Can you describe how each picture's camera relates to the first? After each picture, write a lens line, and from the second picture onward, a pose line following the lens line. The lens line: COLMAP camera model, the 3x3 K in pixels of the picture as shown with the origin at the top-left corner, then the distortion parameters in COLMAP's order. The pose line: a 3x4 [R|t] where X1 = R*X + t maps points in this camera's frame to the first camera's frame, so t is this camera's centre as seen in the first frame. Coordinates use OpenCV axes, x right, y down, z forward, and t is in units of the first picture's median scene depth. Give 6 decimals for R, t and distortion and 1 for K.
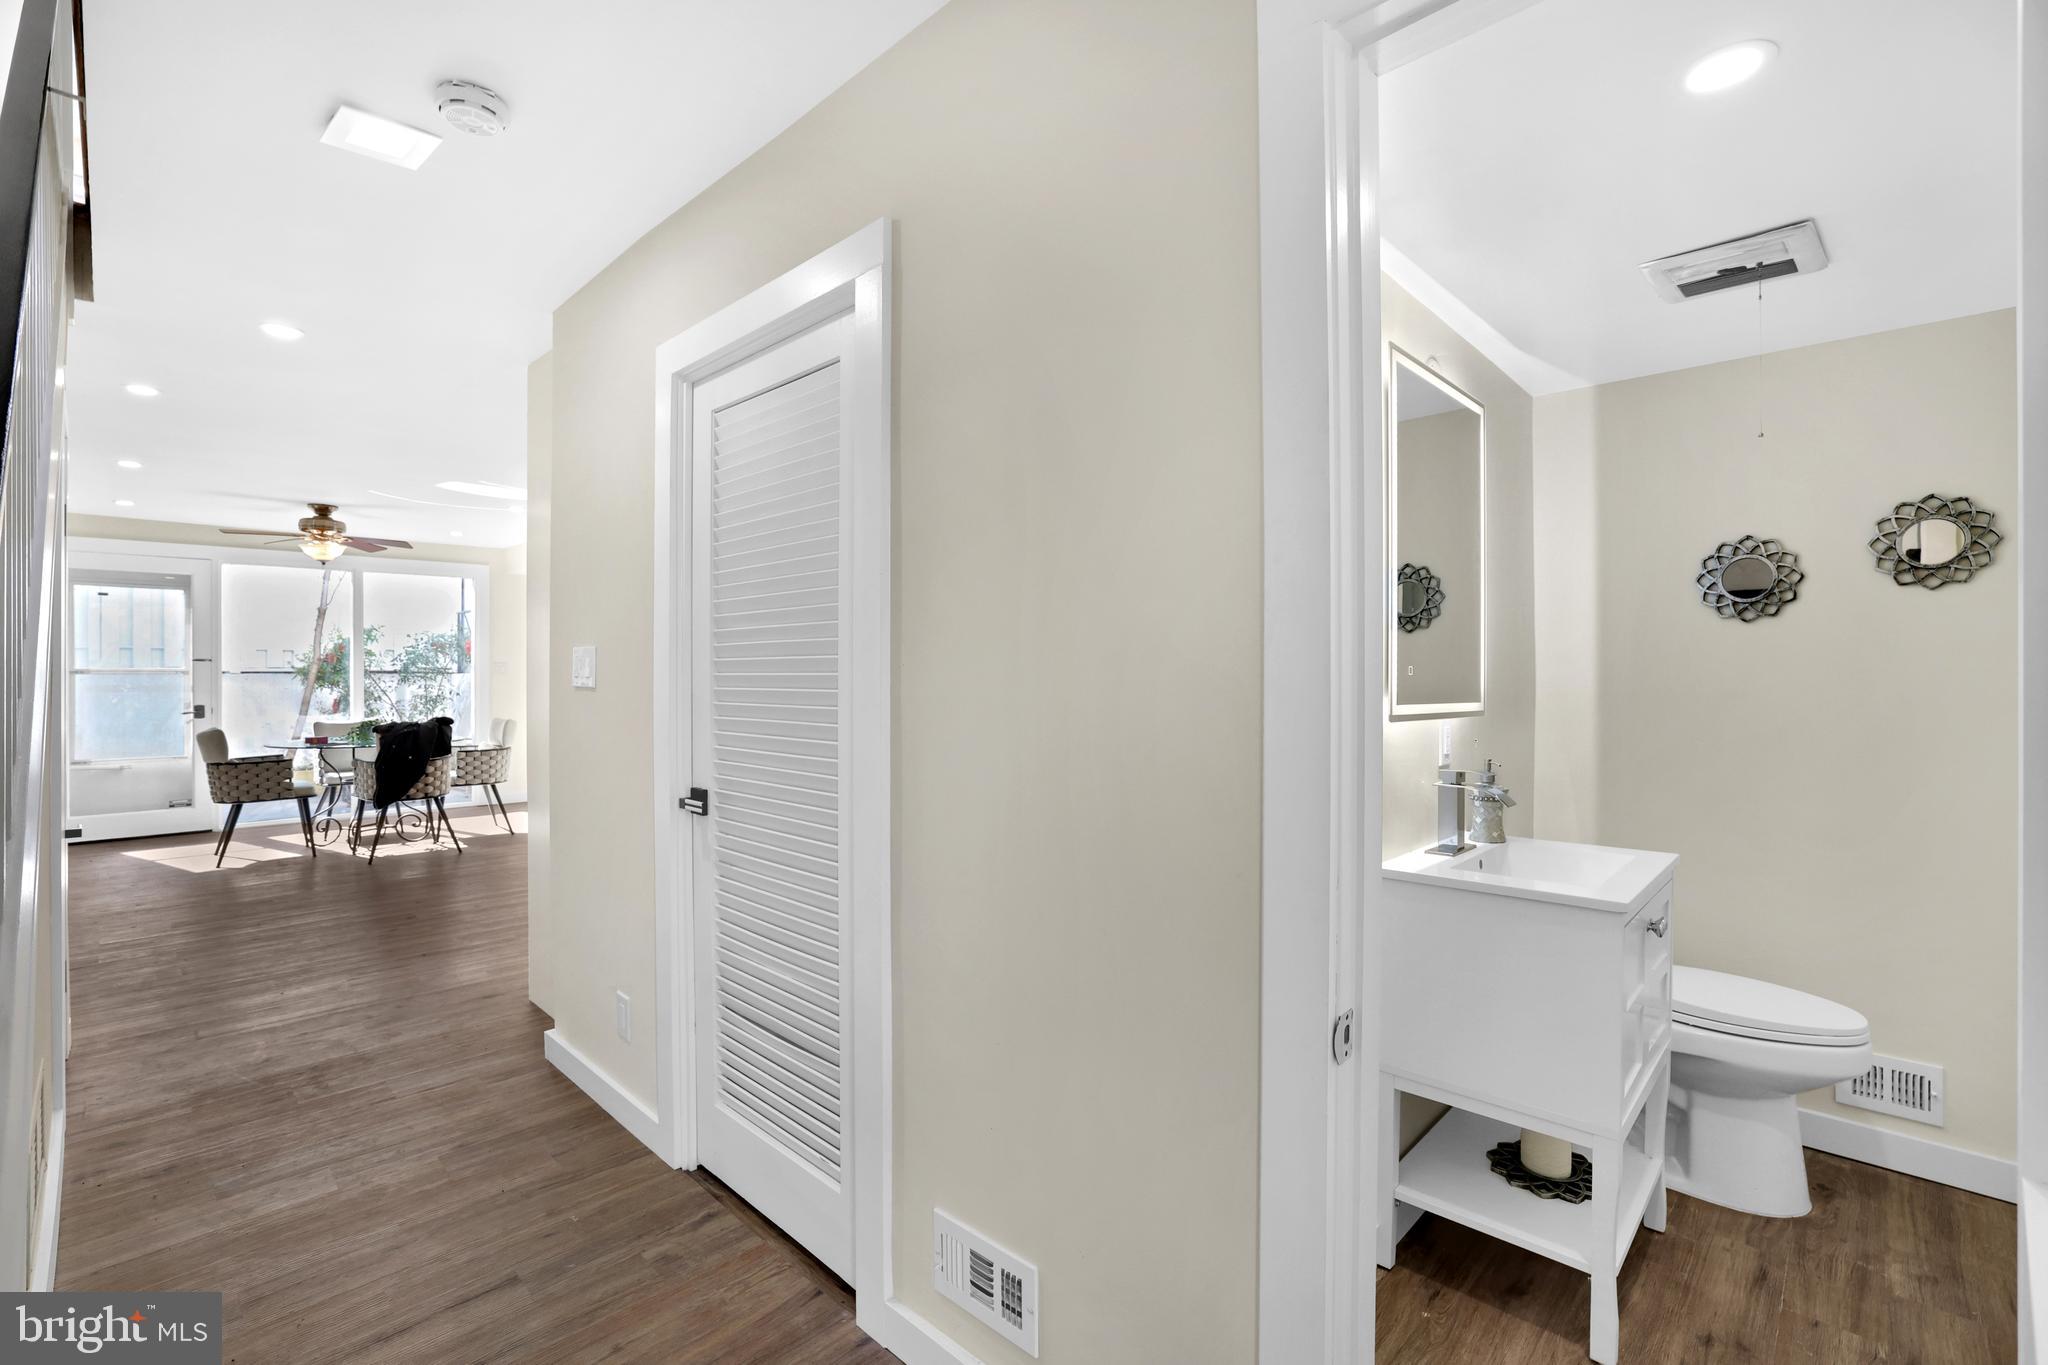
lens RADIAL K [[896.8, 0, 1018.8], [0, 896.8, 670.6], [0, 0, 1]] dist [-0.049288, 0.018437]
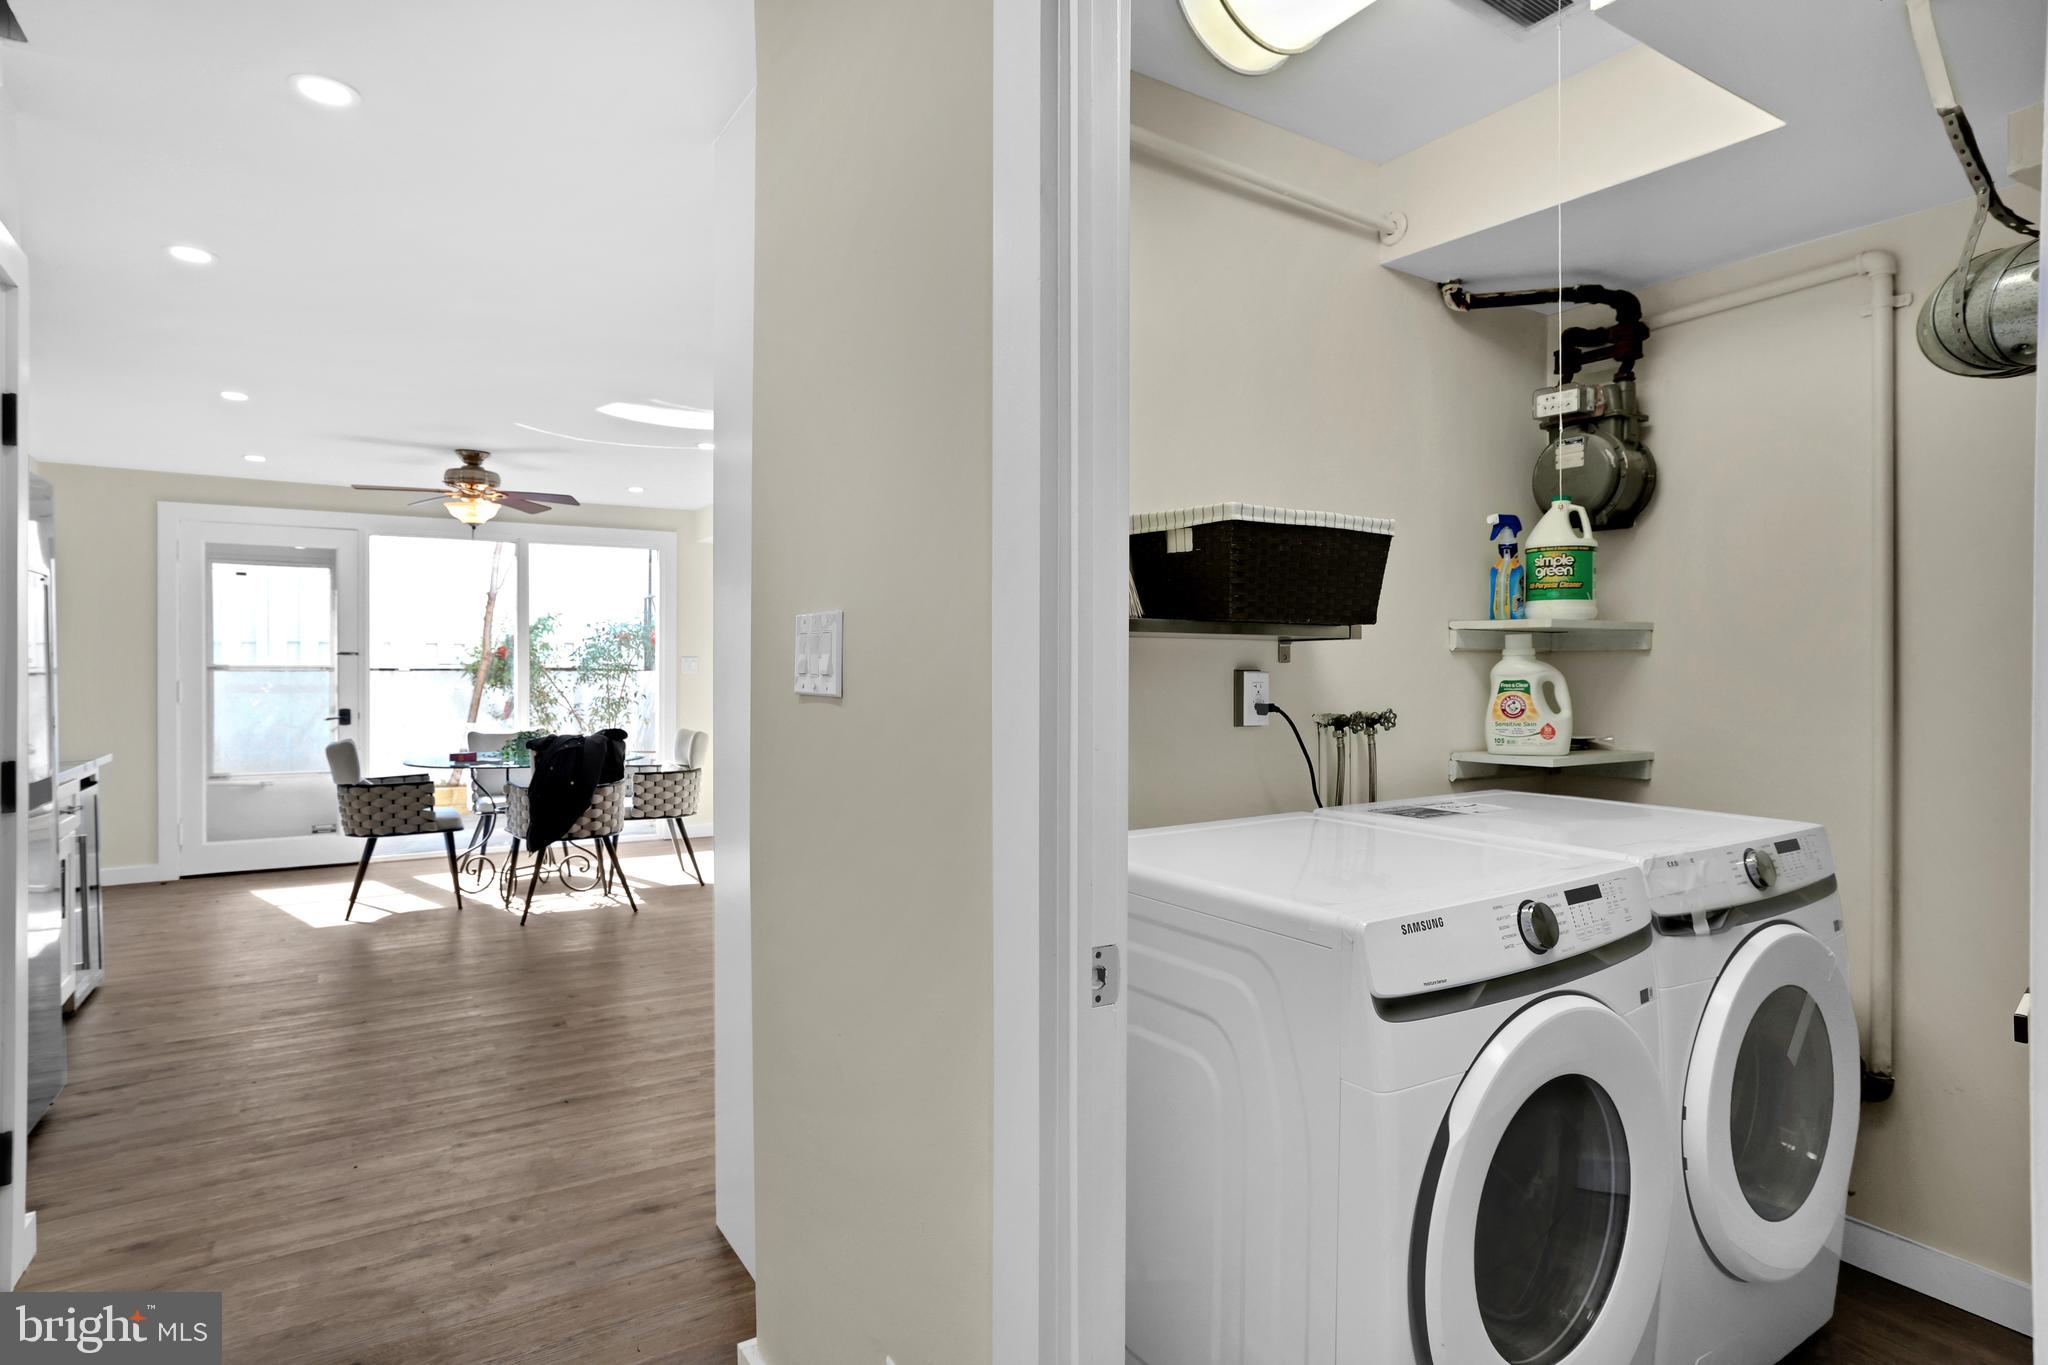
lens RADIAL K [[1129.6, 0, 1063.6], [0, 1129.6, 675.5], [0, 0, 1]] dist [-0.000253, -0.000086]
pose [[0.976984, 0.002359, -0.213298, -0.078147], [-0.001151, 0.999983, 0.005791, 0.002119], [0.213308, -0.005412, 0.976970, 0.145740]]
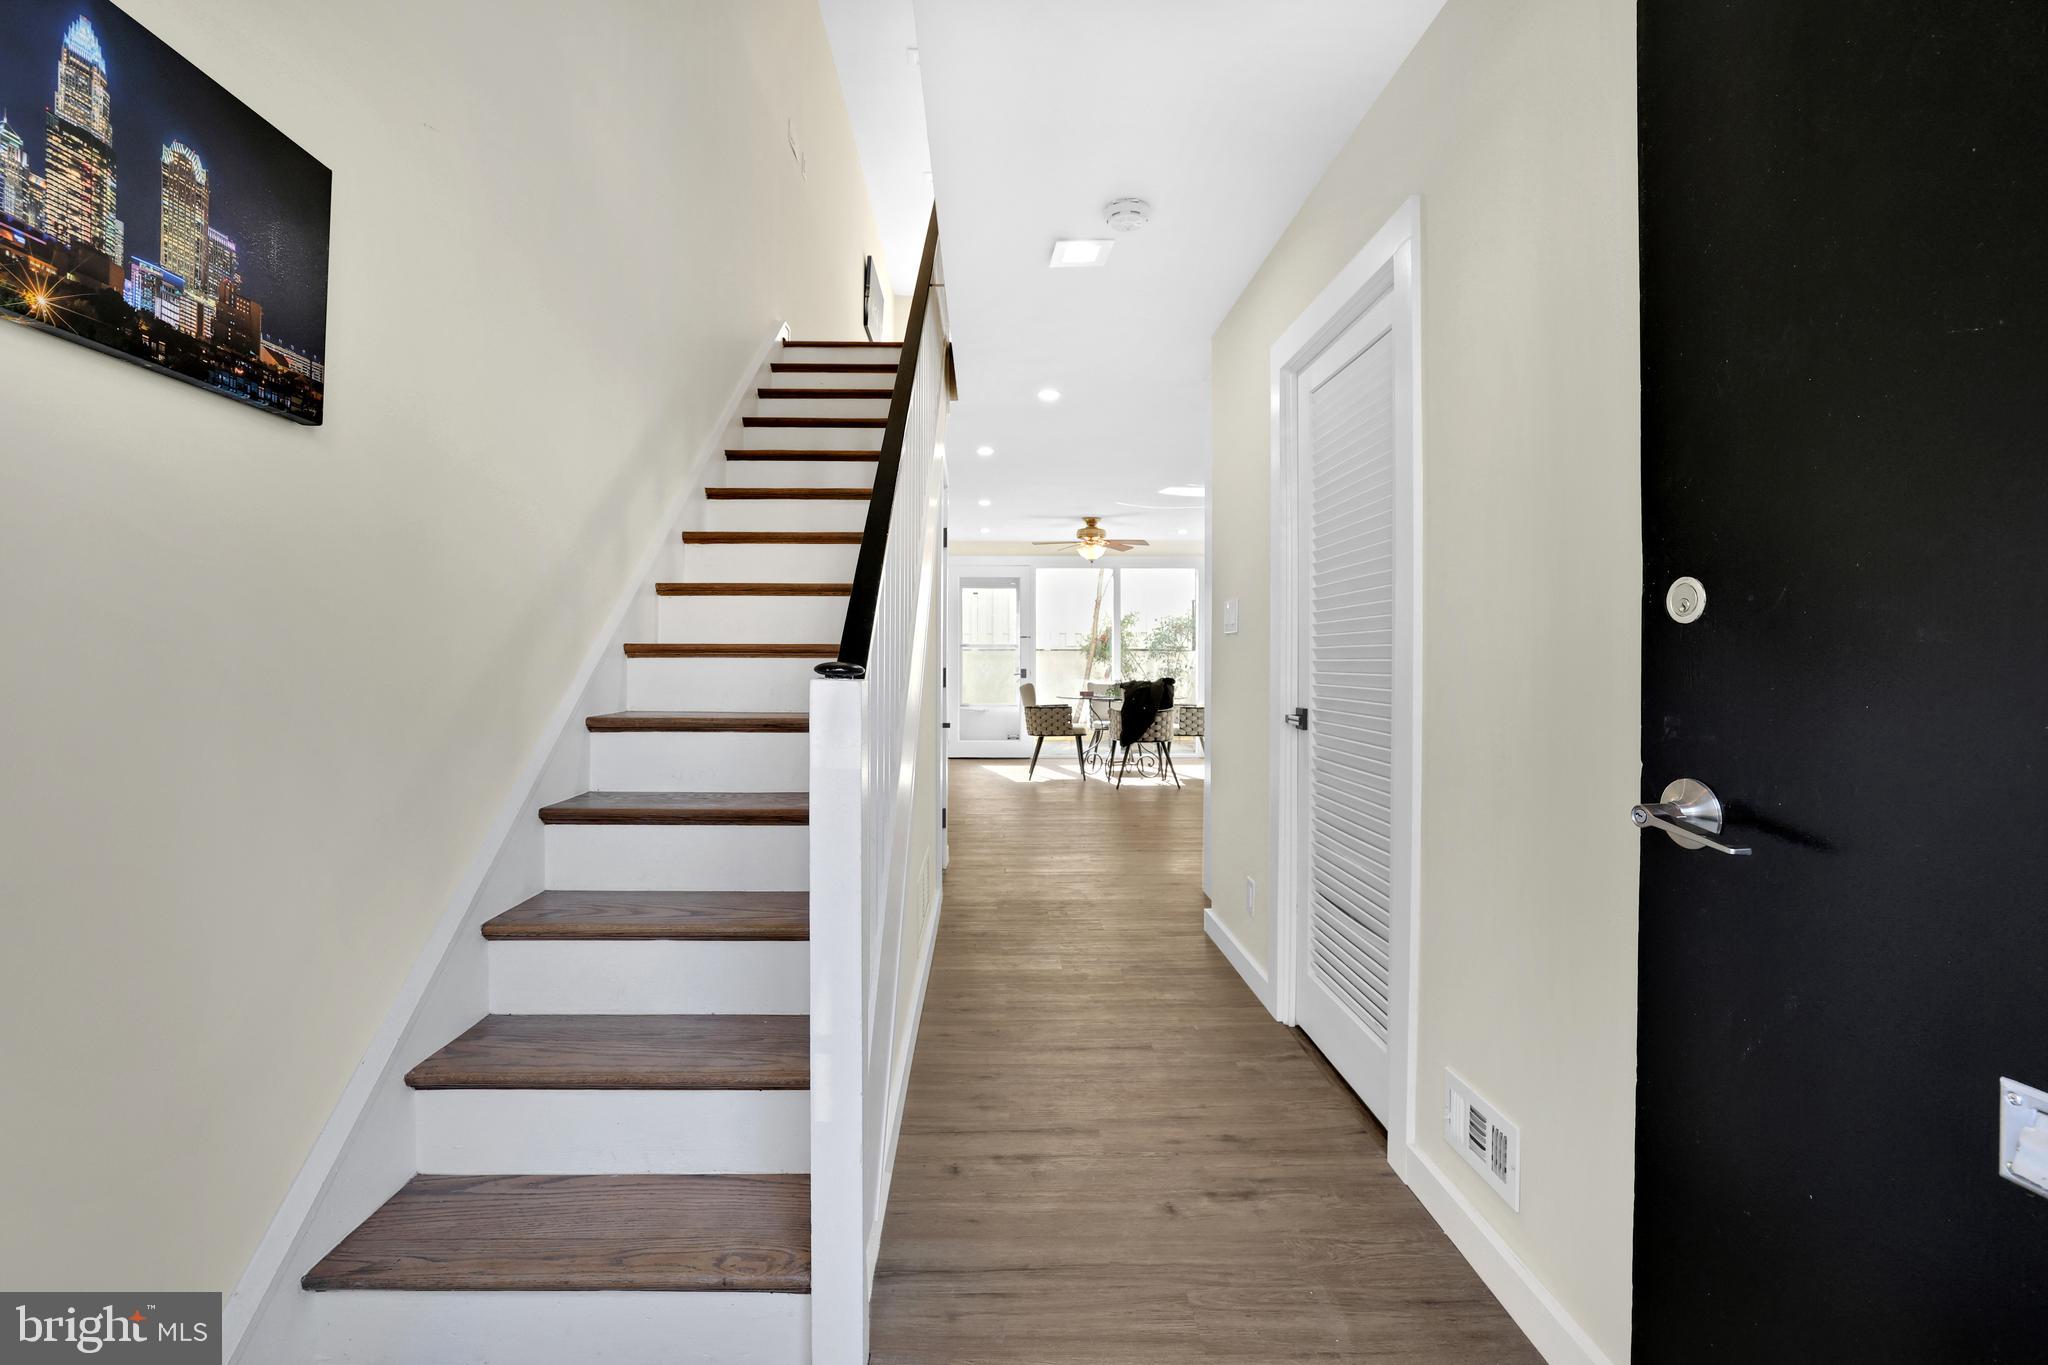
lens RADIAL K [[873.2, 0, 997.0], [0, 873.2, 643.4], [0, 0, 1]] dist [-0.045263, -0.000004]
pose [[0.700073, -0.005215, -0.714052, 0.053337], [-0.003337, 0.999939, -0.010574, 0.017103], [0.714064, 0.009786, 0.700012, -0.031225]]
